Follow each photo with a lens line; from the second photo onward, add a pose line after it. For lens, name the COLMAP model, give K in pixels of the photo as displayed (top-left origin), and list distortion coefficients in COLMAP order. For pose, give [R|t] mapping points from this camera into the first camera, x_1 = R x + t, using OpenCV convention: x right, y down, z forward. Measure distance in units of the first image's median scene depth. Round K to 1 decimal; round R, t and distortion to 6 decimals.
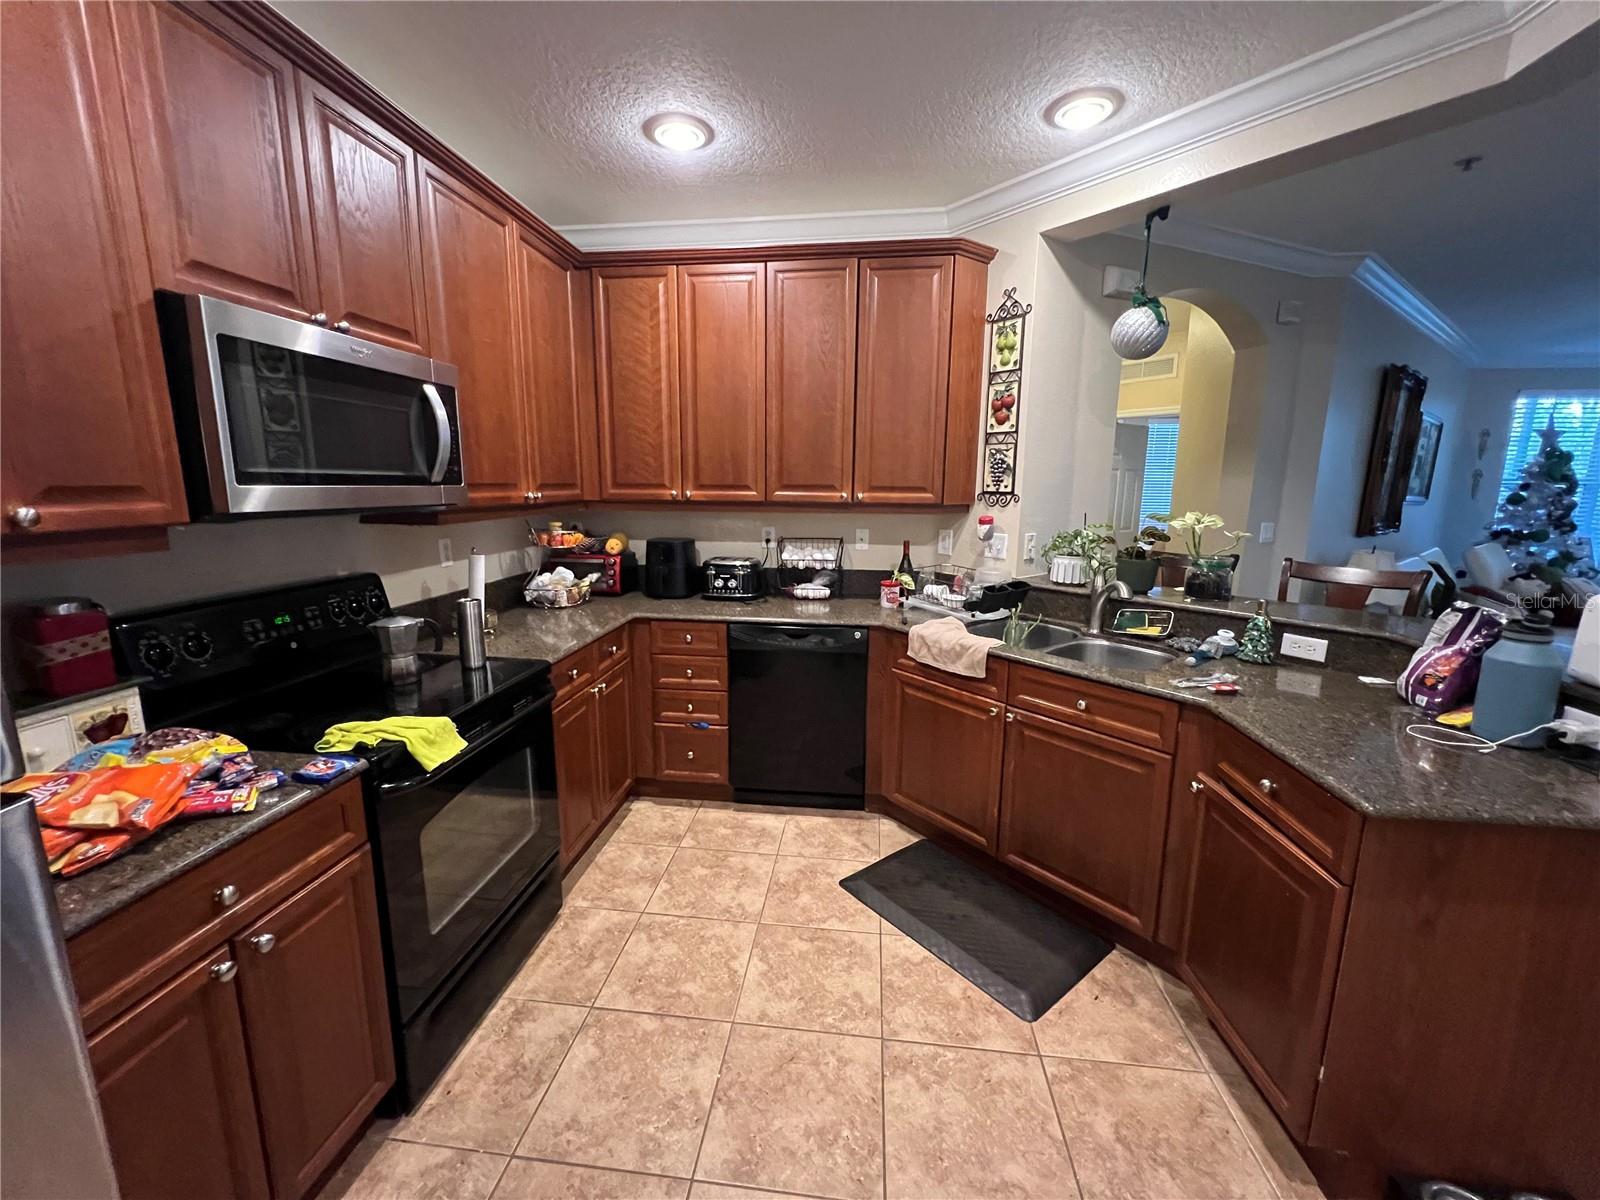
lens RADIAL K [[636.2, 0, 790.0], [0, 636.2, 597.3], [0, 0, 1]] dist [0.000267, 0.000196]
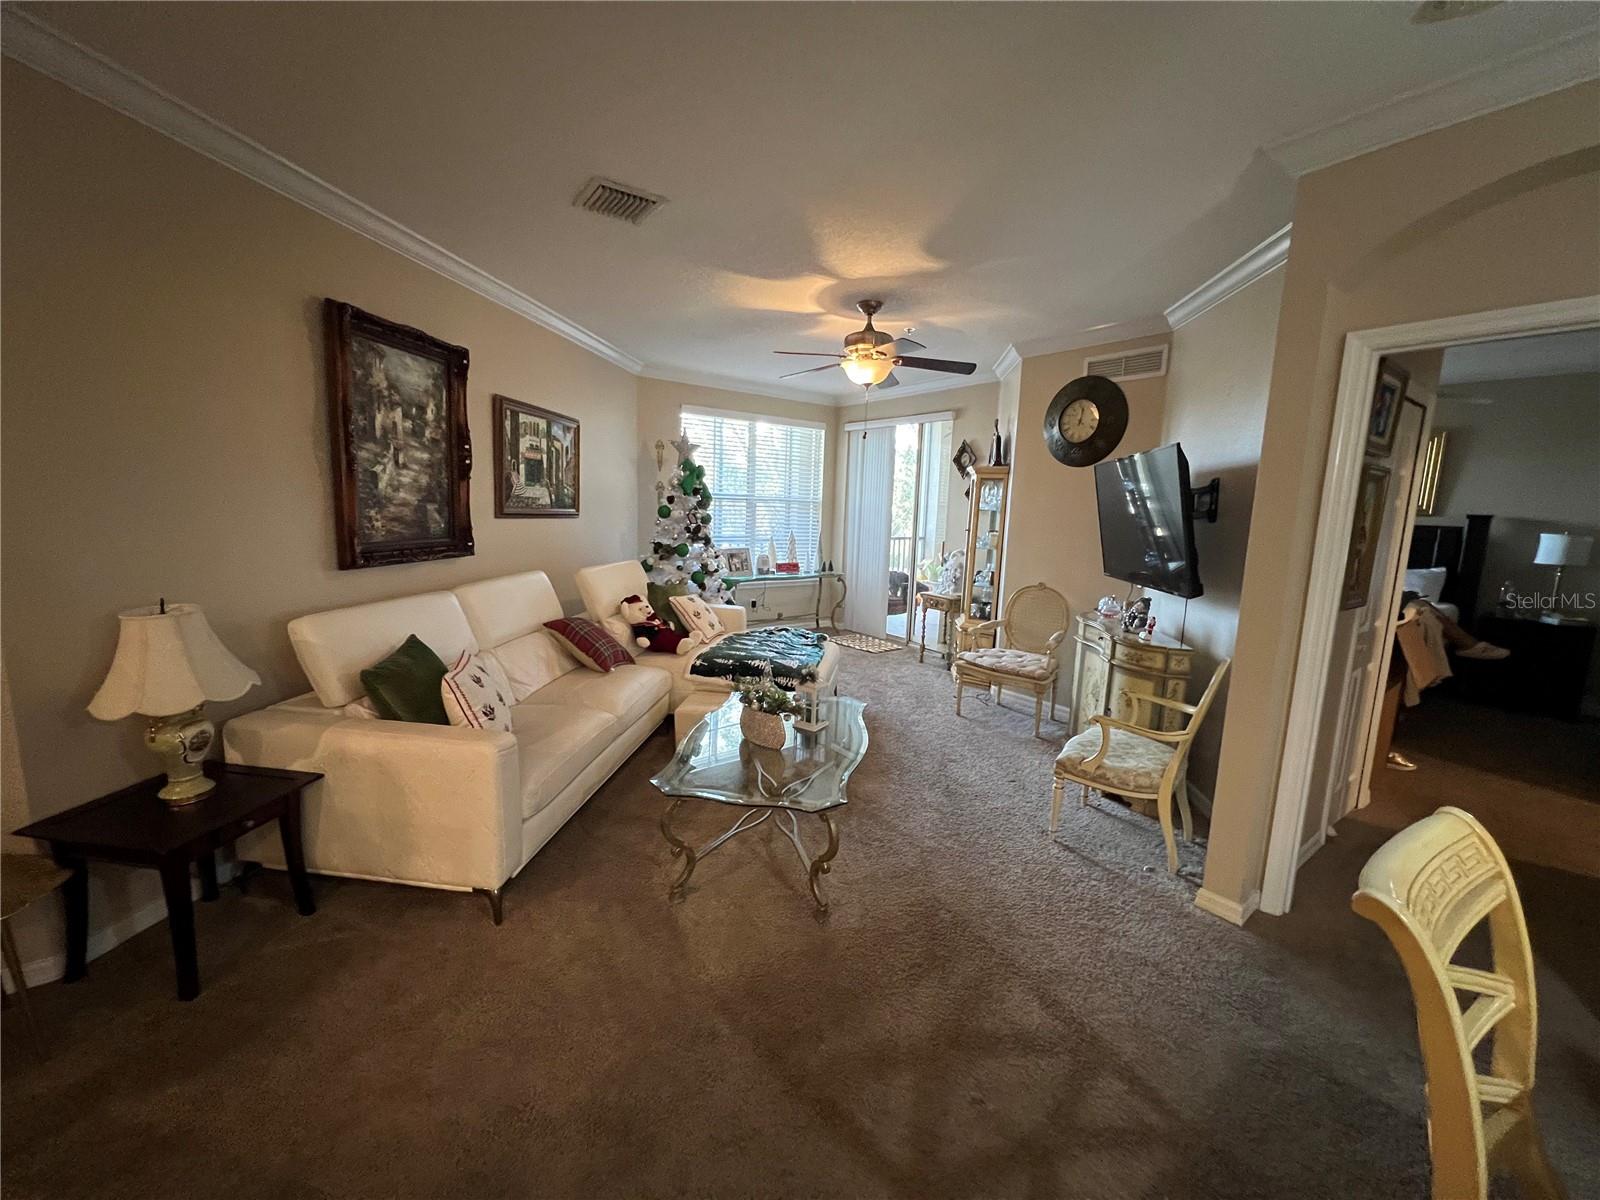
lens RADIAL K [[636.2, 0, 795.4], [0, 636.2, 596.8], [0, 0, 1]] dist [0.000267, 0.000196]
pose [[0.722176, -0.082285, 0.686797, 1.176596], [0.091167, 0.995560, 0.023415, -0.060152], [-0.685675, 0.045704, 0.726472, 0.328340]]
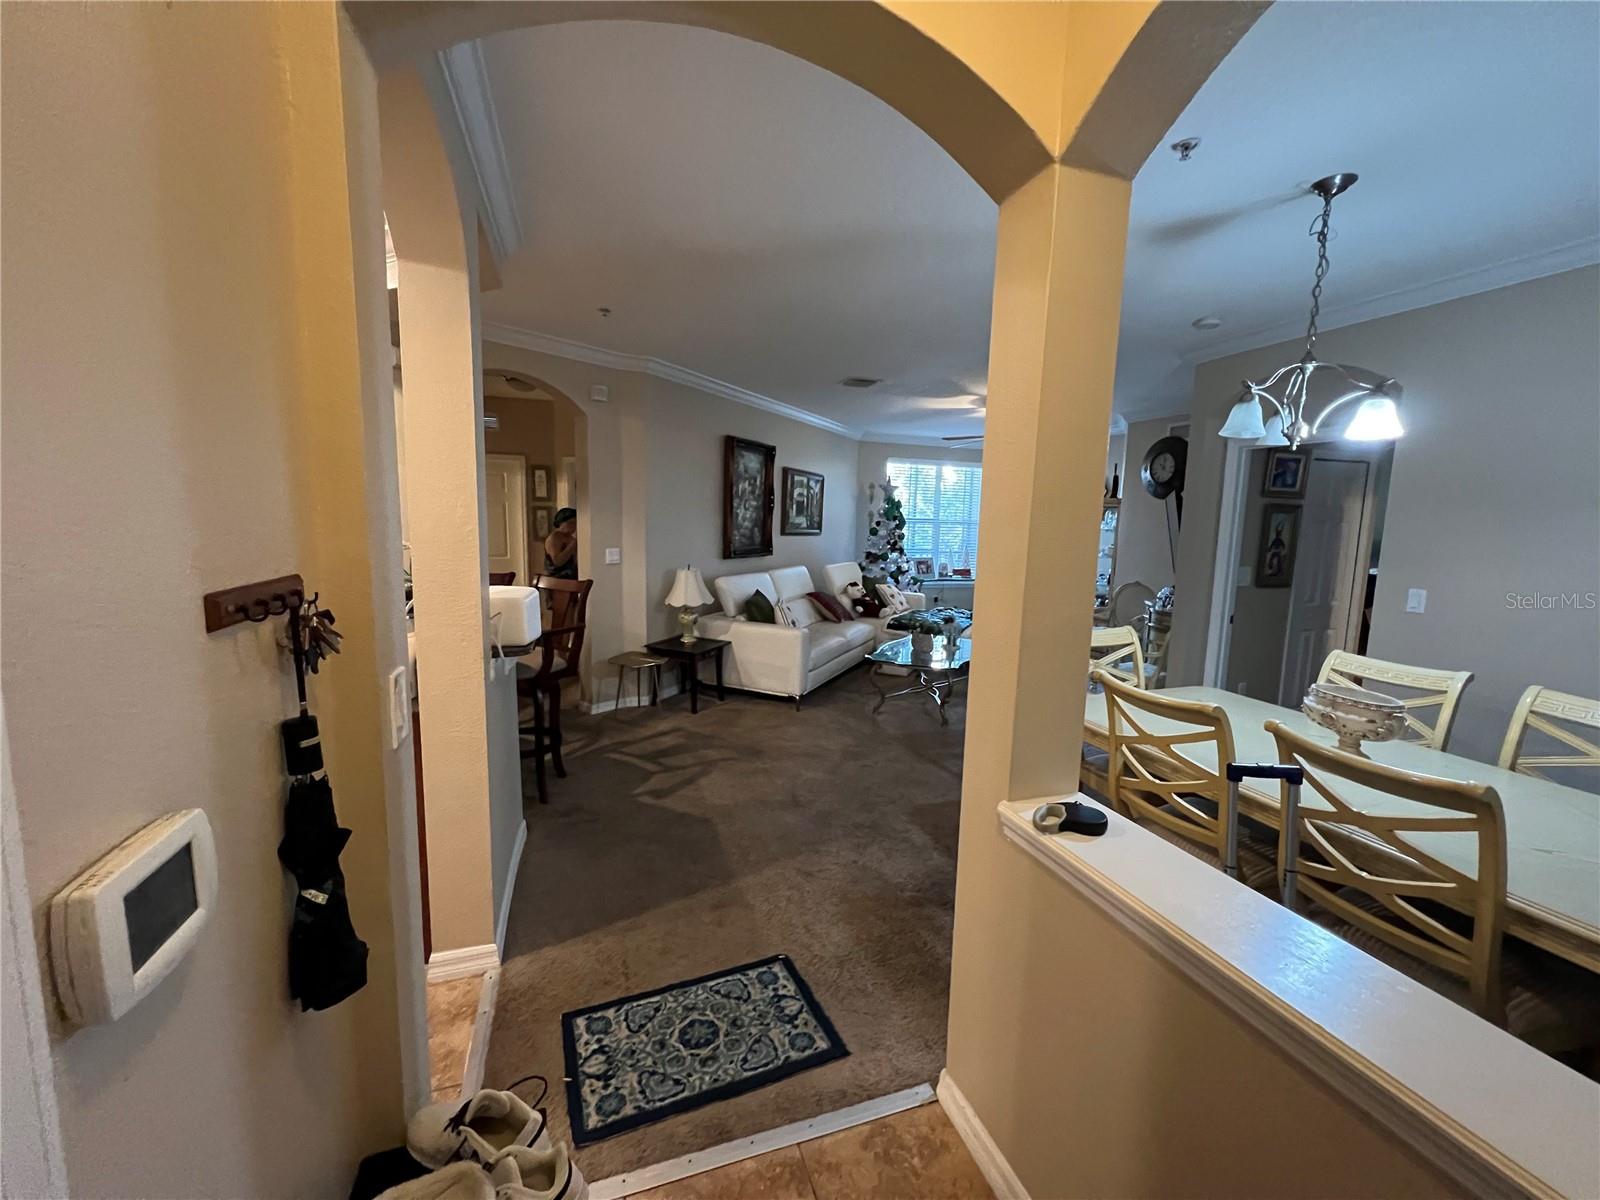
lens RADIAL K [[636.2, 0, 798.1], [0, 636.2, 603.1], [0, 0, 1]] dist [0.000267, 0.000196]
pose [[0.899769, -0.042117, 0.434328, 0.662302], [0.056241, 0.998223, -0.019712, 0.053702], [-0.432726, 0.042164, 0.900539, -0.443165]]
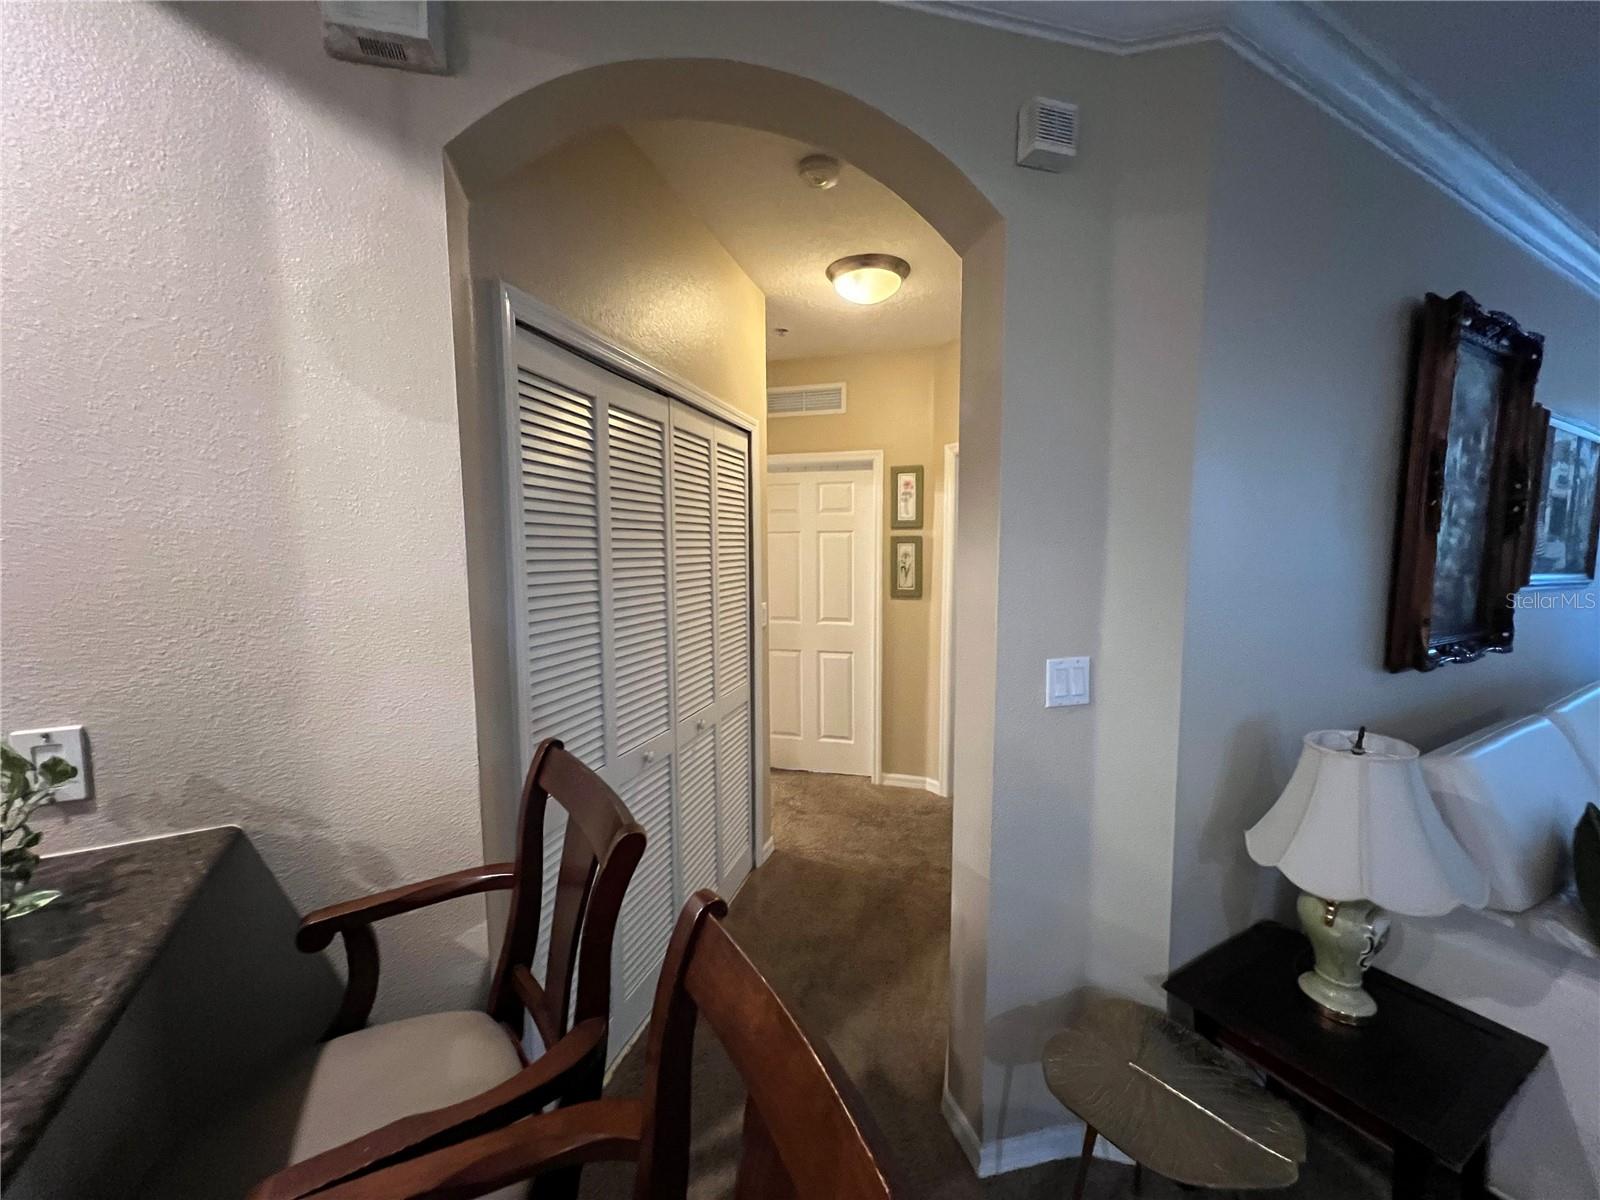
lens RADIAL K [[636.2, 0, 795.7], [0, 636.2, 596.3], [0, 0, 1]] dist [0.000267, 0.000196]
pose [[0.988628, 0.003858, -0.150332, 0.817045], [-0.018550, 0.995165, -0.096449, -0.145220], [0.149233, 0.098140, 0.983920, 0.729960]]
